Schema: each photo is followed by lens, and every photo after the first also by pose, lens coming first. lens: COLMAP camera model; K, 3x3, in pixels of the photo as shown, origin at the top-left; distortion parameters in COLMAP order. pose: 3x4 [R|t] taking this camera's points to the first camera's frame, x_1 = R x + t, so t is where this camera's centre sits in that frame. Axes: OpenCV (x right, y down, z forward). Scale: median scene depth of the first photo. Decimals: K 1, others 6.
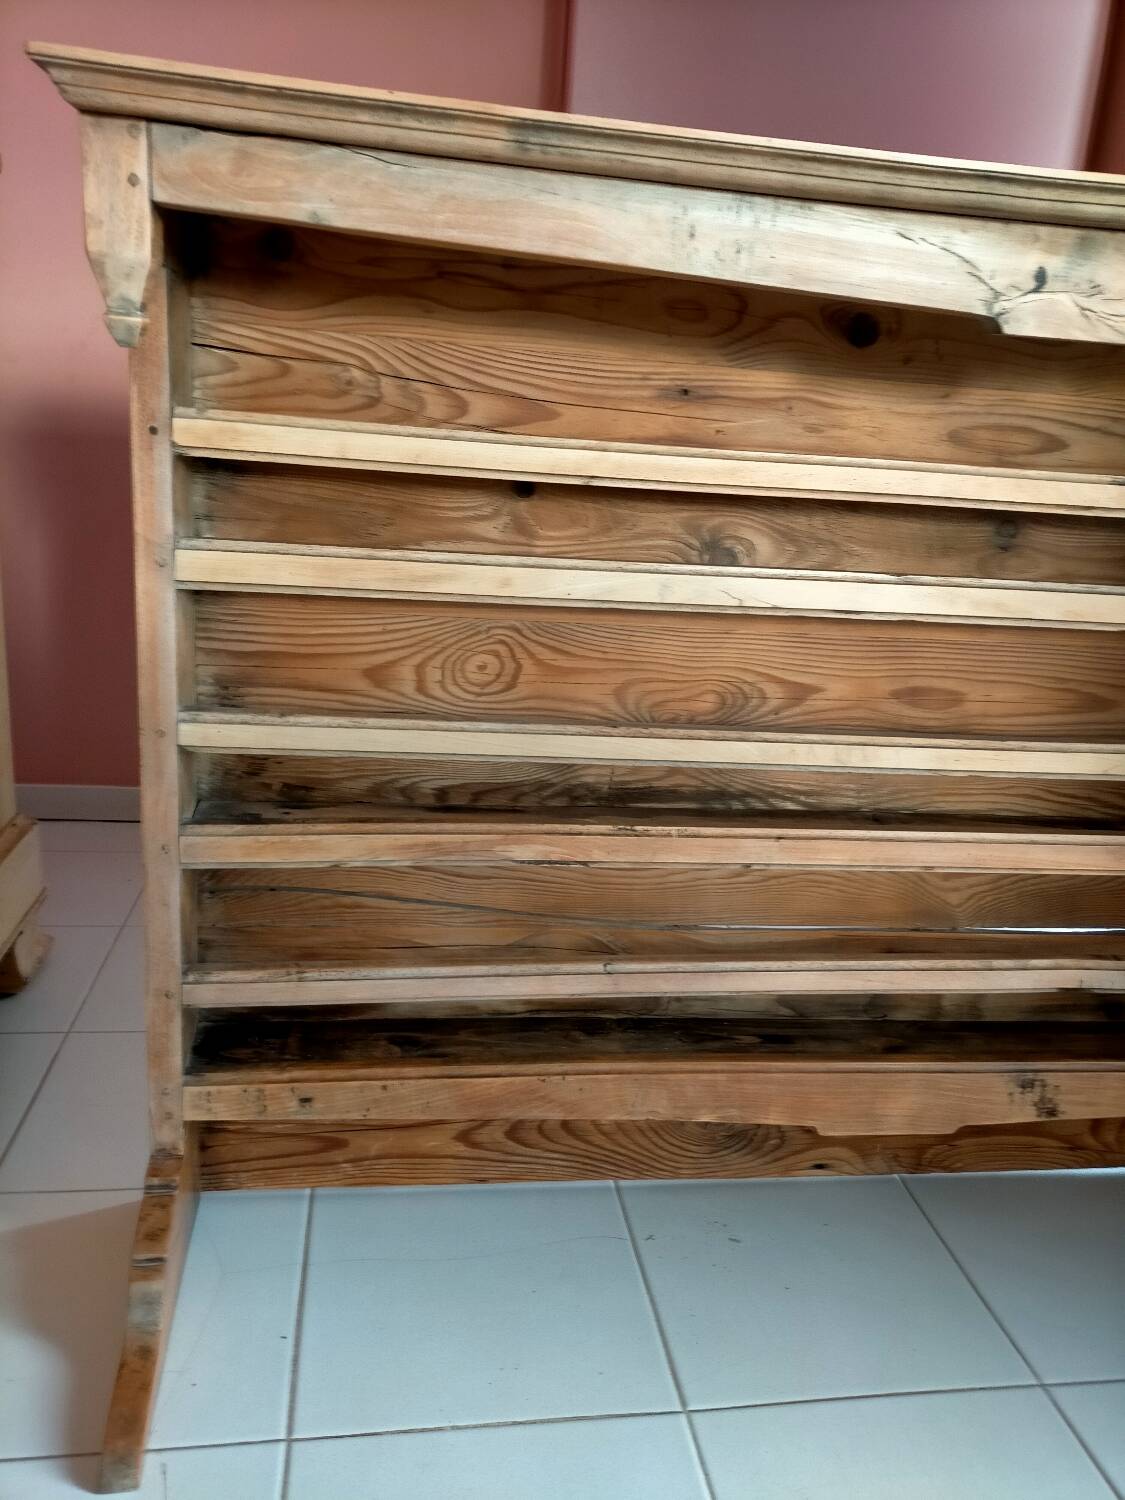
lens RADIAL K [[1126.8, 0, 552.4], [0, 1126.8, 757.8], [0, 0, 1]] dist [0.087445, -0.134553]
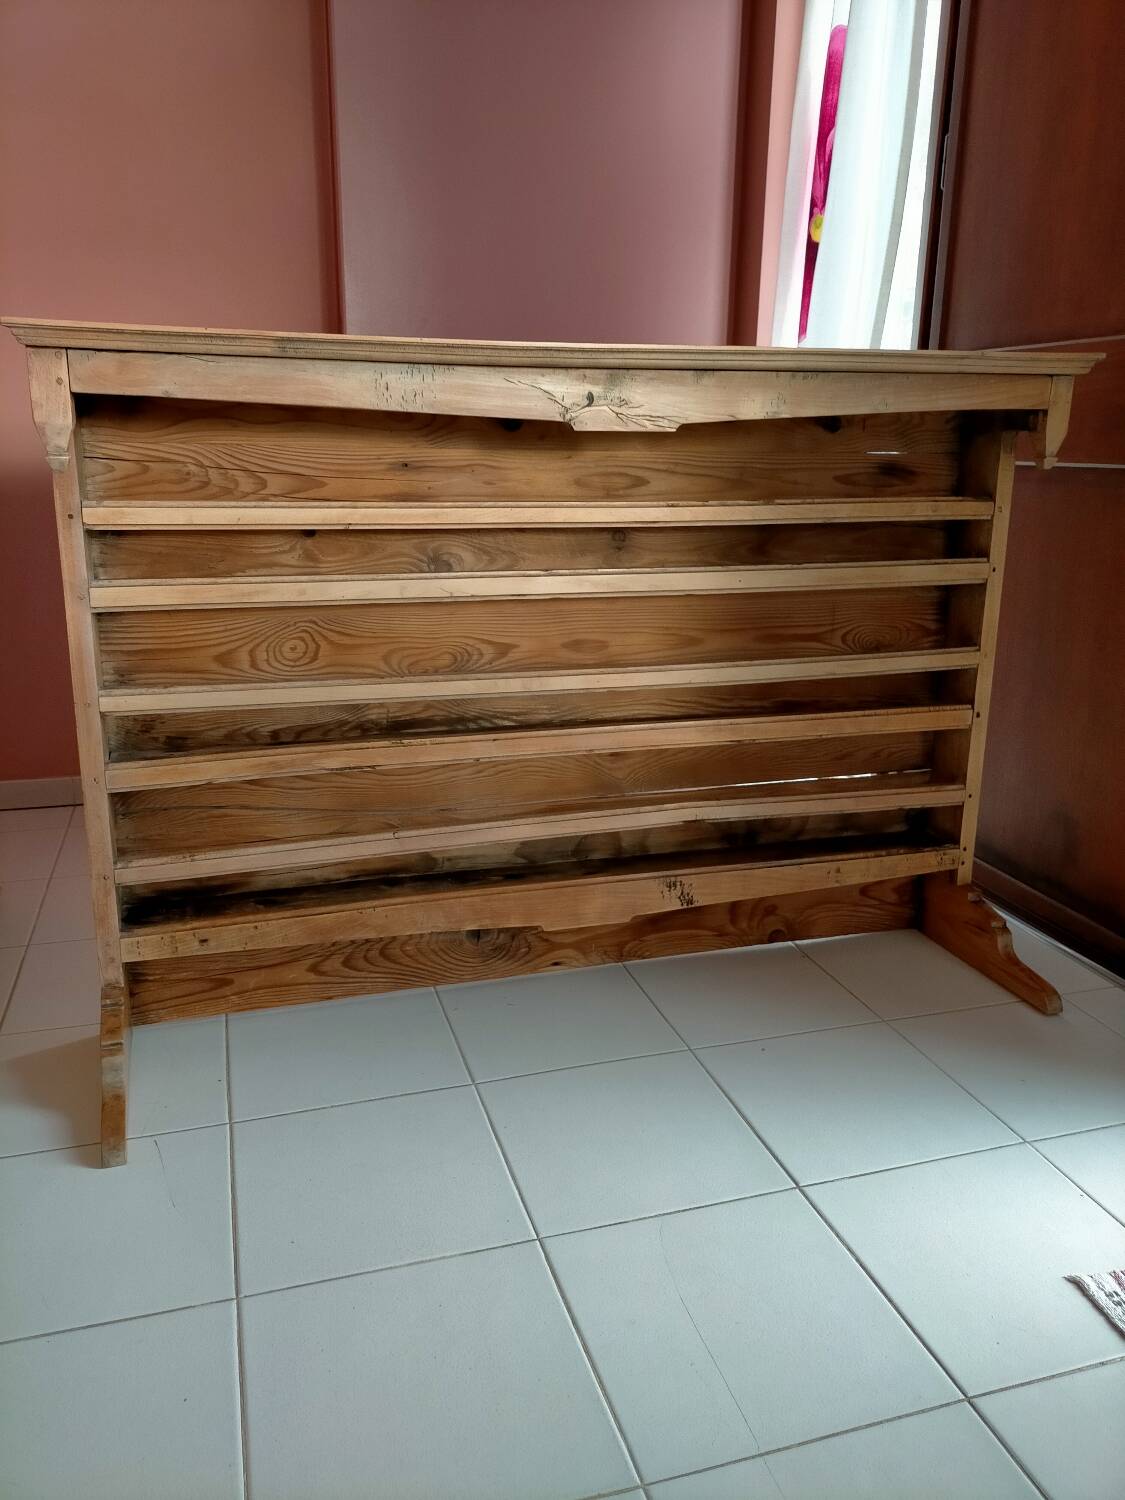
lens RADIAL K [[1121.9, 0, 540.8], [0, 1121.9, 753.5], [0, 0, 1]] dist [0.106790, -0.190455]
pose [[0.986063, -0.097443, 0.134847, 0.050384], [0.097837, 0.995195, 0.003716, 0.092184], [-0.134561, 0.009529, 0.990859, -0.585944]]
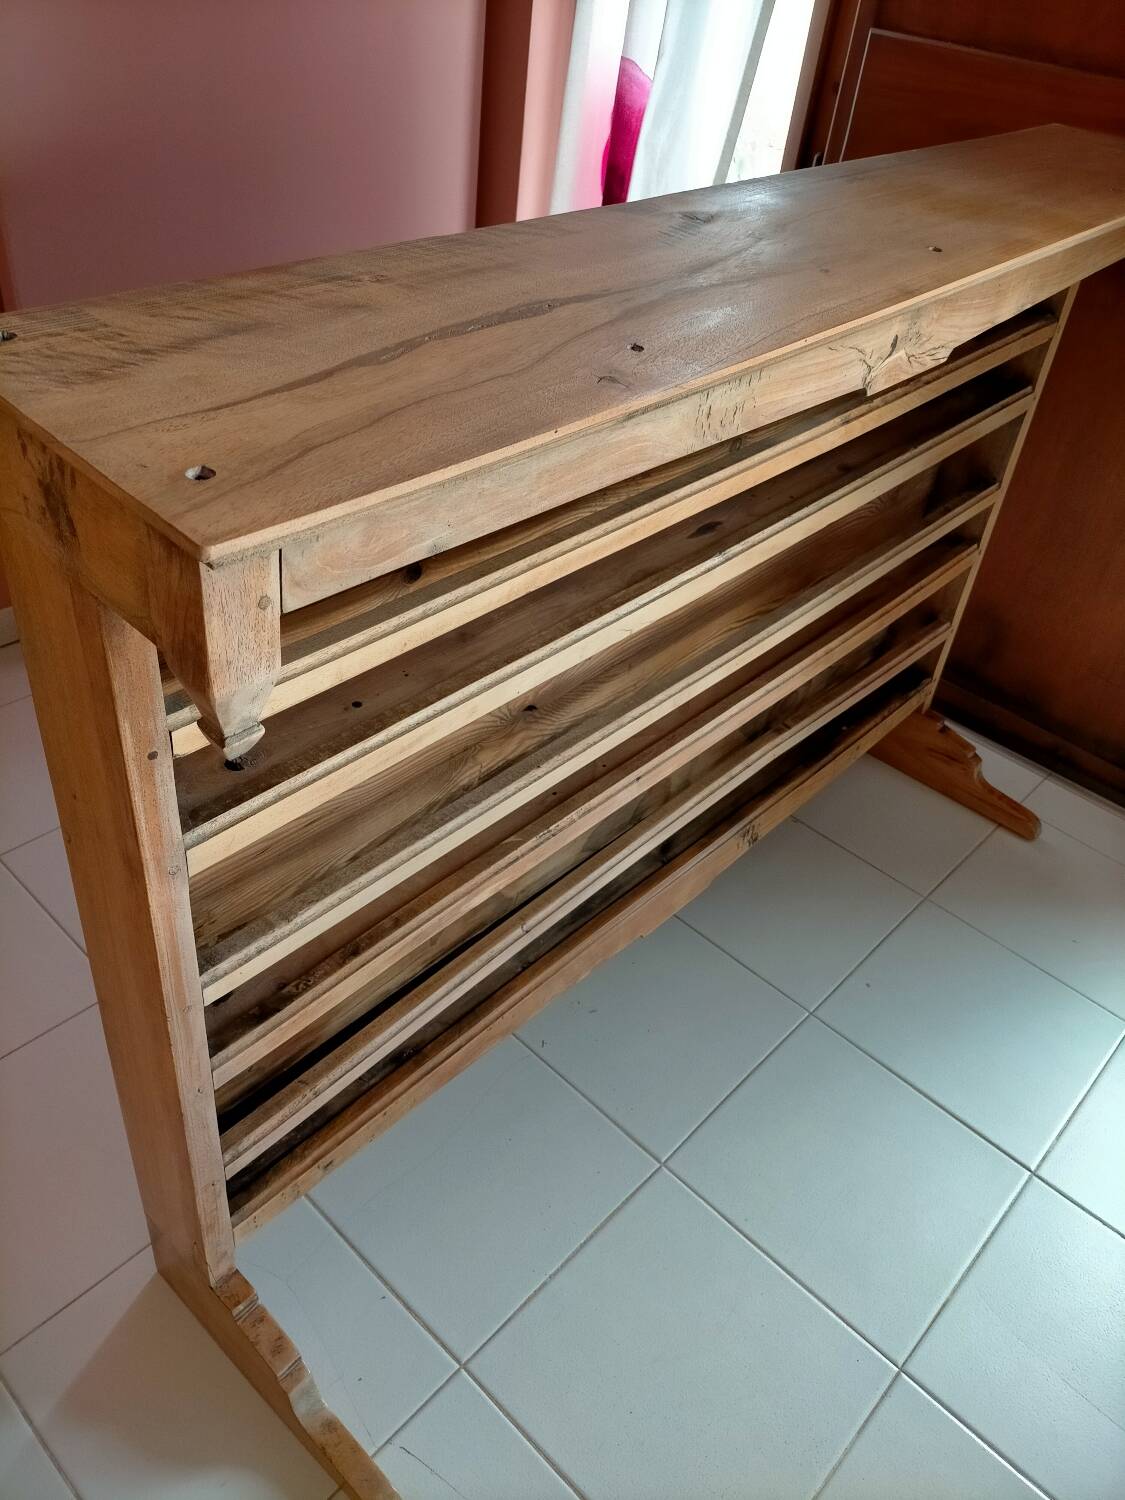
lens RADIAL K [[1126.8, 0, 552.4], [0, 1126.8, 757.8], [0, 0, 1]] dist [0.087445, -0.134553]
pose [[0.775455, -0.393096, 0.494110, -0.443363], [0.130939, 0.865665, 0.483196, -0.531734], [-0.617676, -0.309999, 0.722756, 0.222981]]
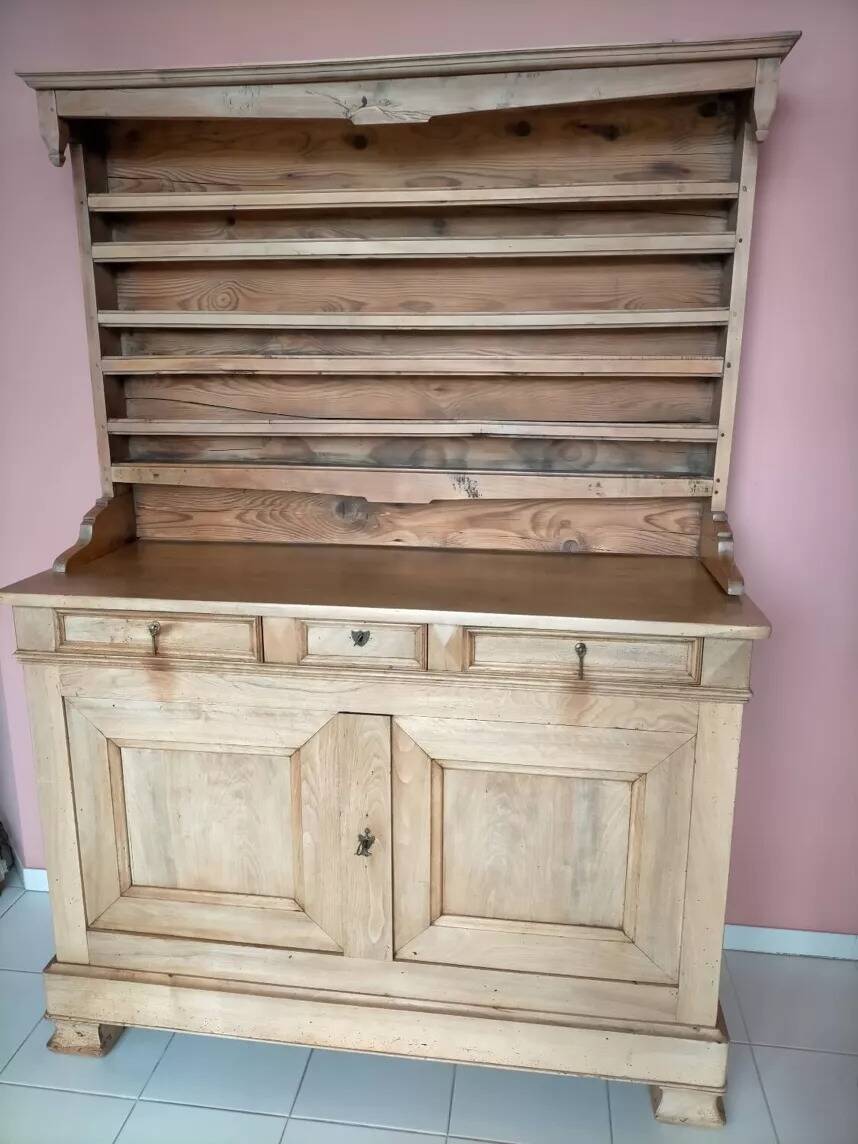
lens RADIAL K [[847.8, 0, 414.2], [0, 847.8, 572.1], [0, 0, 1]] dist [0.077375, -0.083919]
pose [[0.956841, 0.003846, -0.290587, 0.907291], [-0.016502, 0.999018, -0.041115, 0.600219], [0.290144, 0.044136, 0.955965, -0.655377]]
